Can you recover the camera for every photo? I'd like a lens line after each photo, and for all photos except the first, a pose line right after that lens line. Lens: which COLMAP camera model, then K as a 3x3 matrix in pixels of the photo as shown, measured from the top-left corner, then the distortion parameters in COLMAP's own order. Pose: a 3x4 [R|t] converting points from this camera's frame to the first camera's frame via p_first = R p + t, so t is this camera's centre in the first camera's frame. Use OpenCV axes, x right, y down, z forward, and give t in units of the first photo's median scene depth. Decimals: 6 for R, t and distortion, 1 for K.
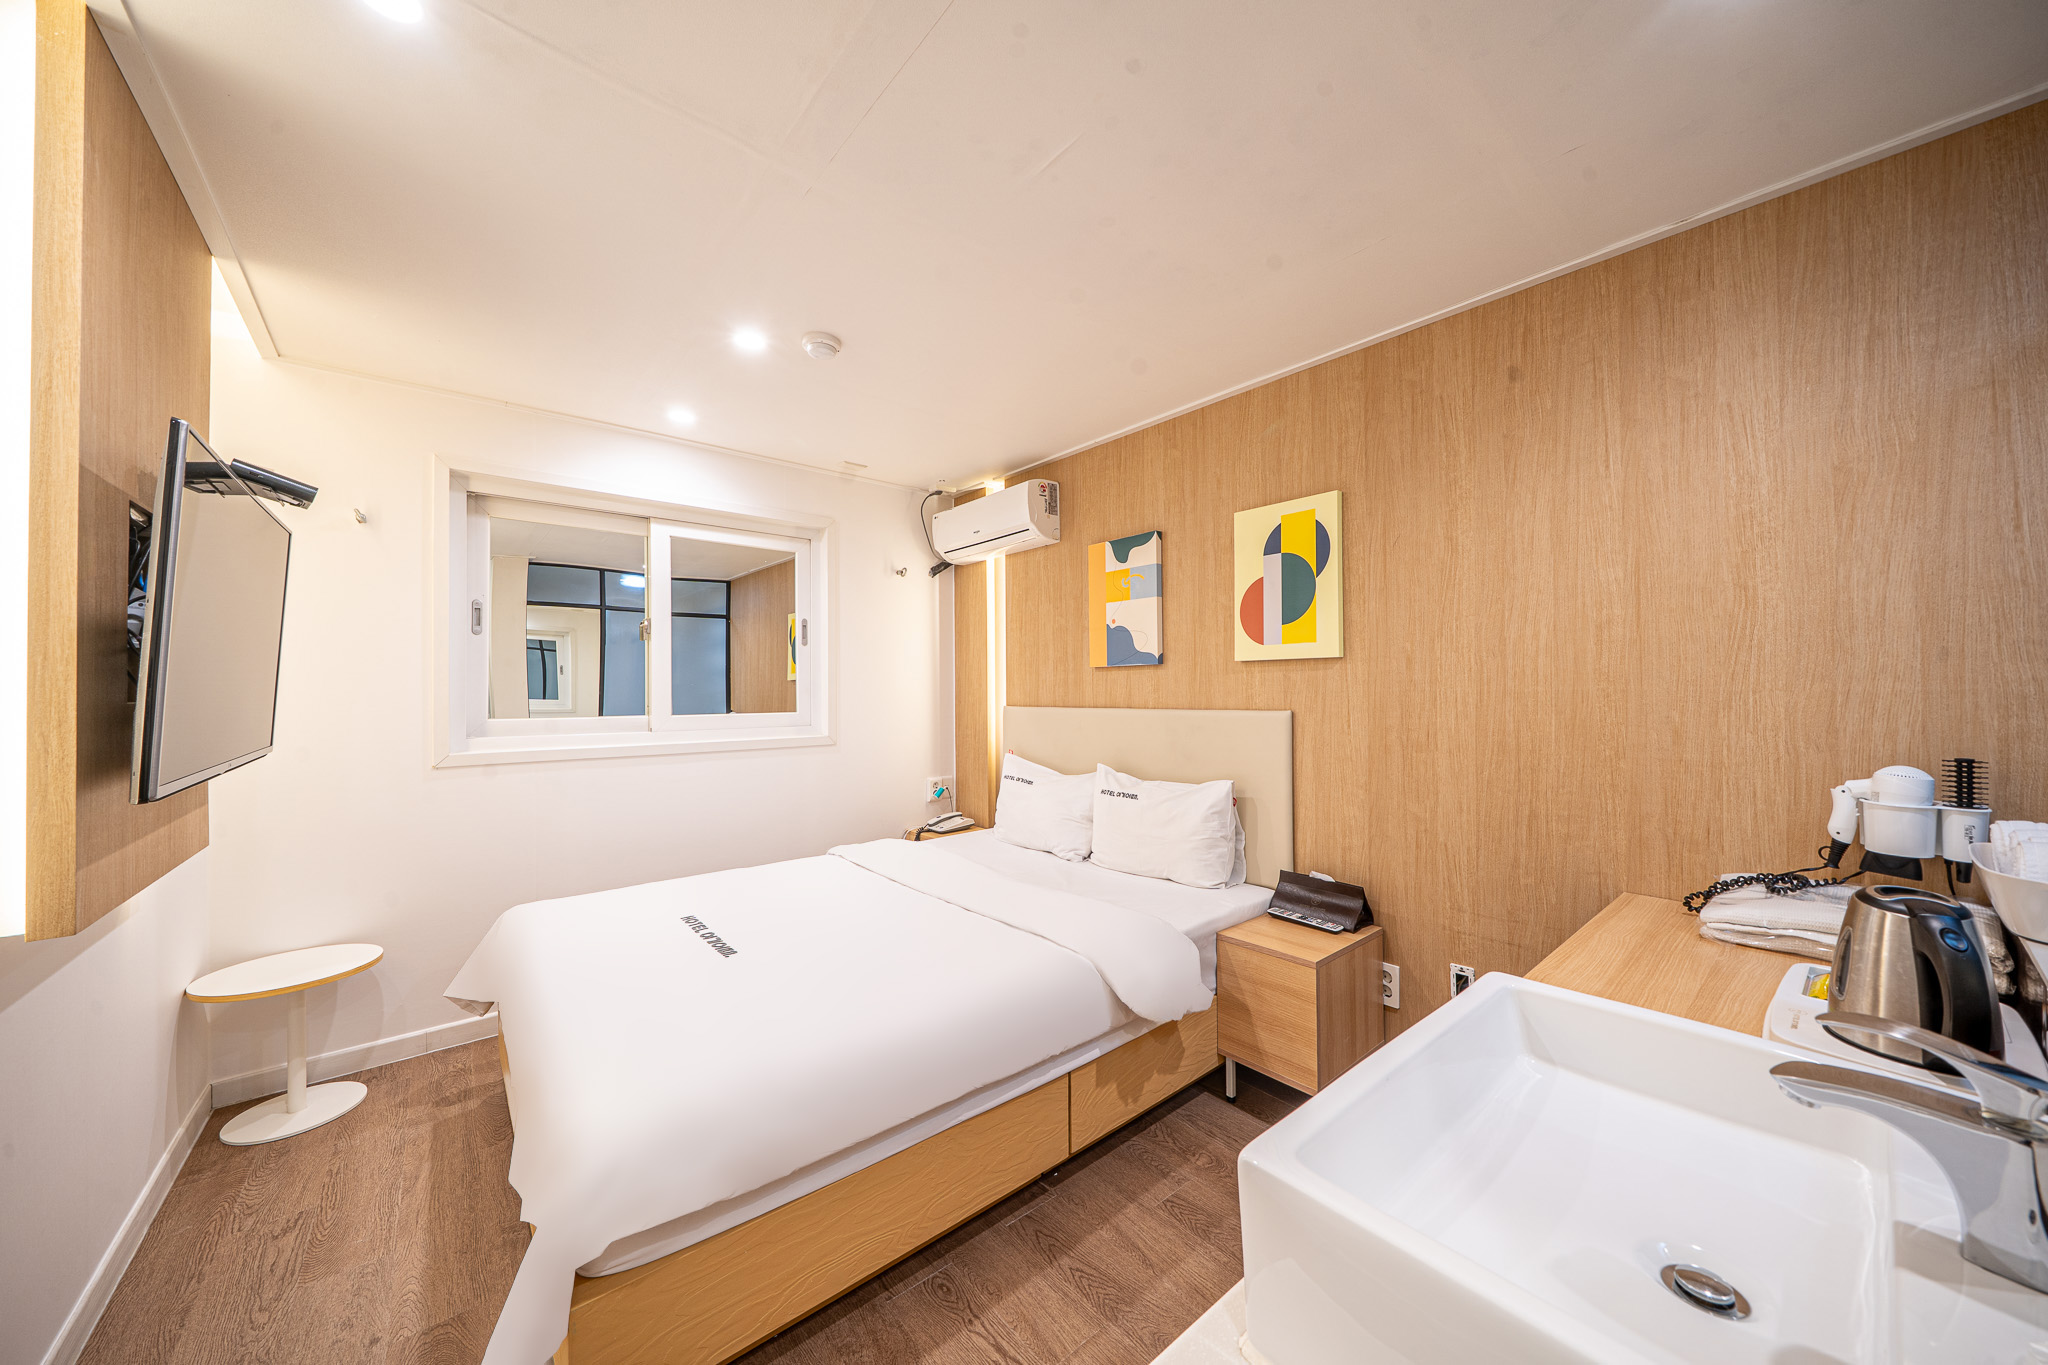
lens RADIAL K [[697.6, 0, 1025.5], [0, 697.6, 678.3], [0, 0, 1]] dist [-0.003439, 0.000145]
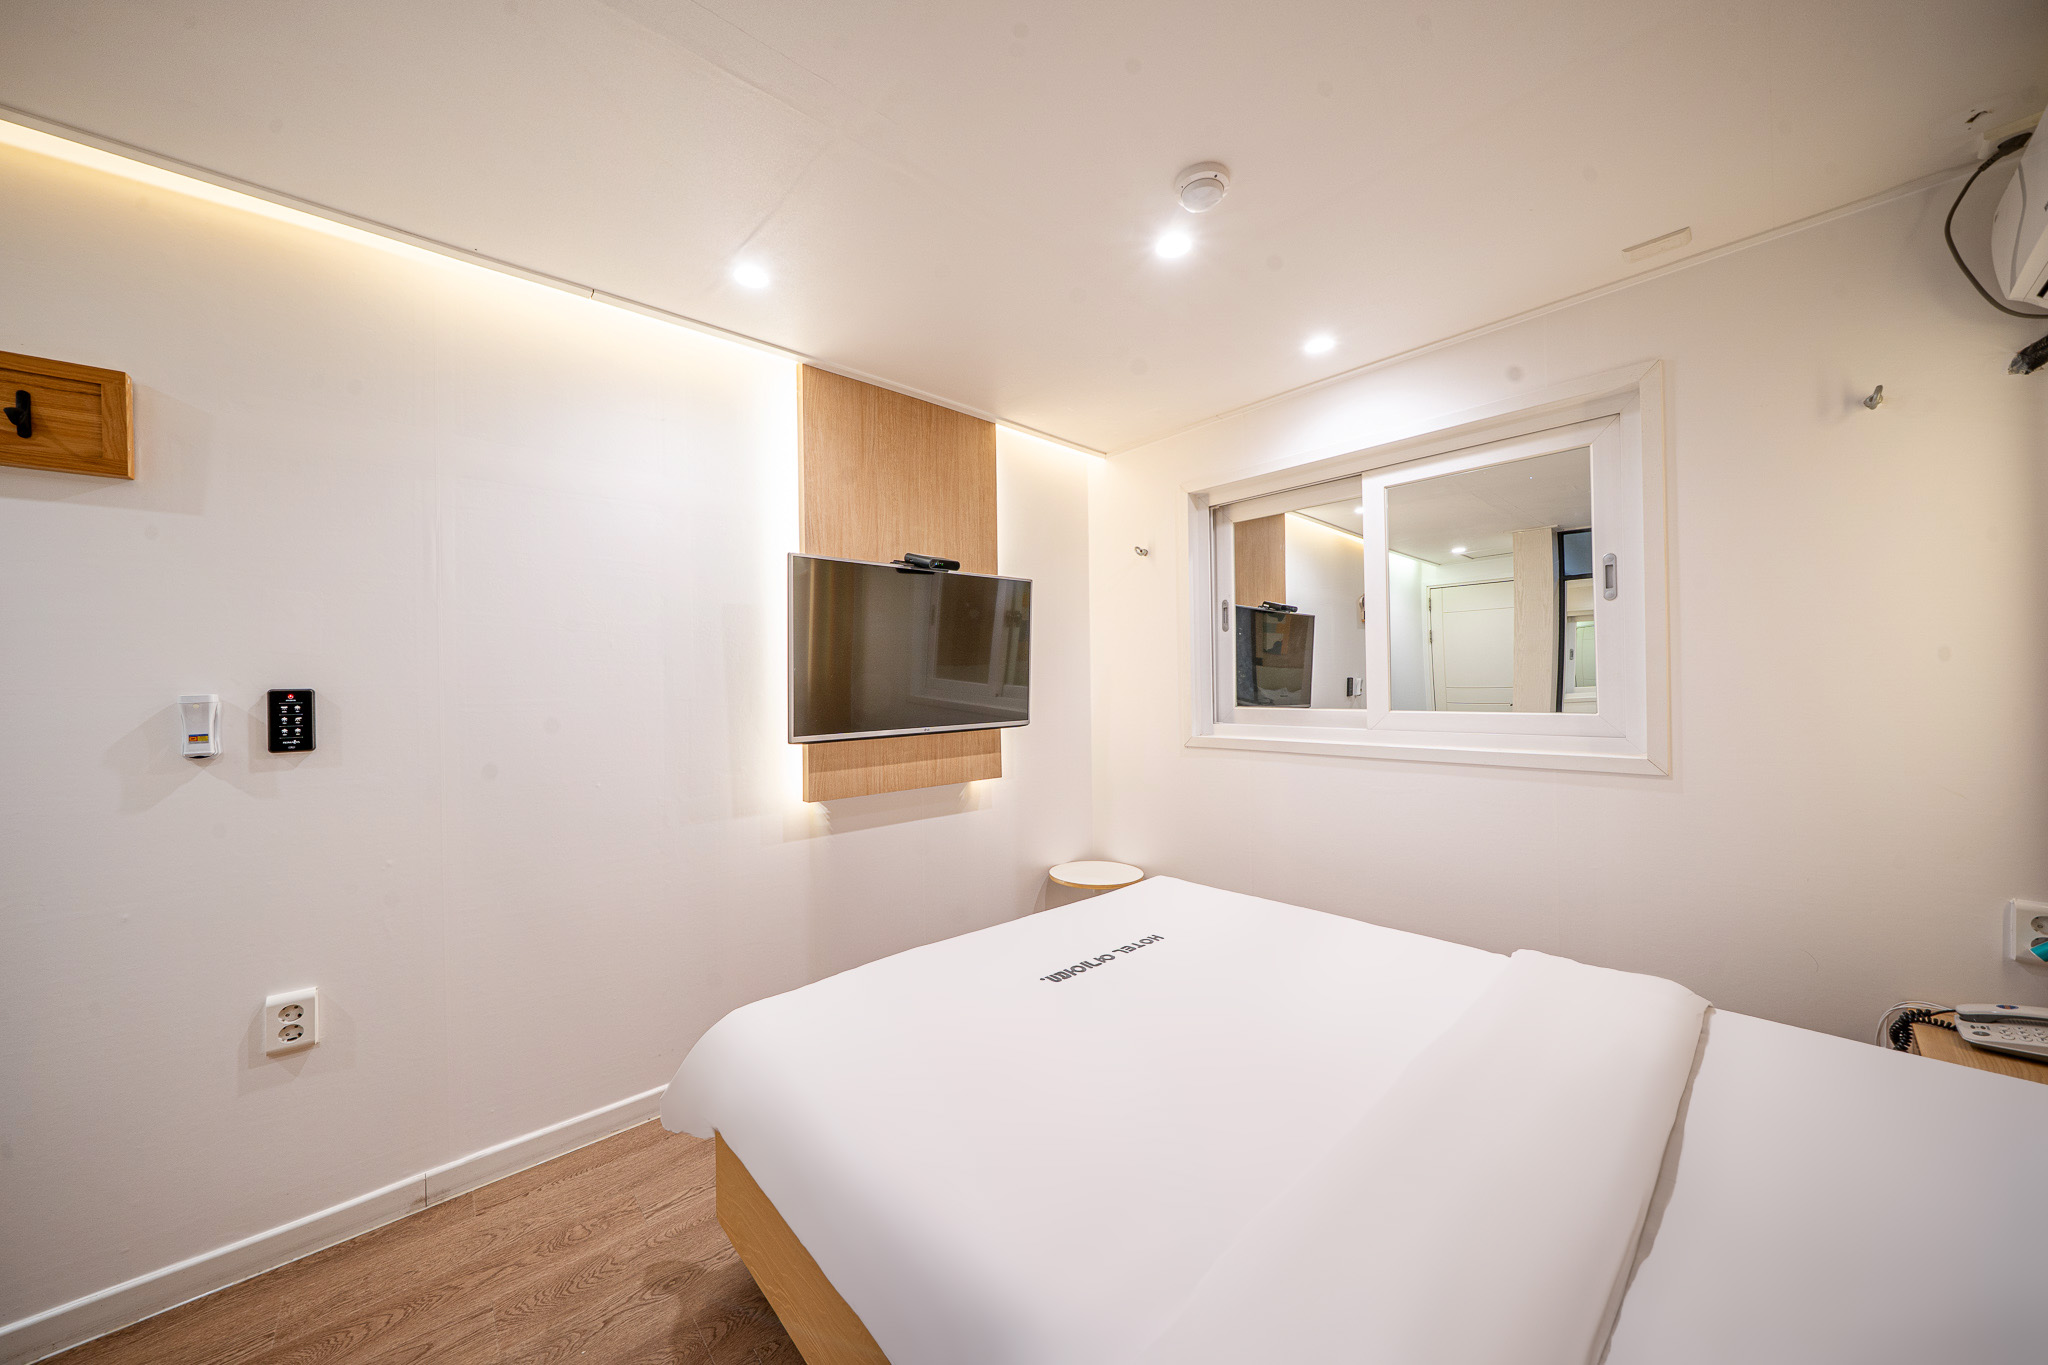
lens RADIAL K [[697.6, 0, 1031.6], [0, 697.6, 662.3], [0, 0, 1]] dist [-0.003439, 0.000145]
pose [[0.054649, -0.037542, -0.997800, 0.309128], [0.023606, 0.999062, -0.036297, 0.020908], [0.998227, -0.021570, 0.055484, 0.630420]]
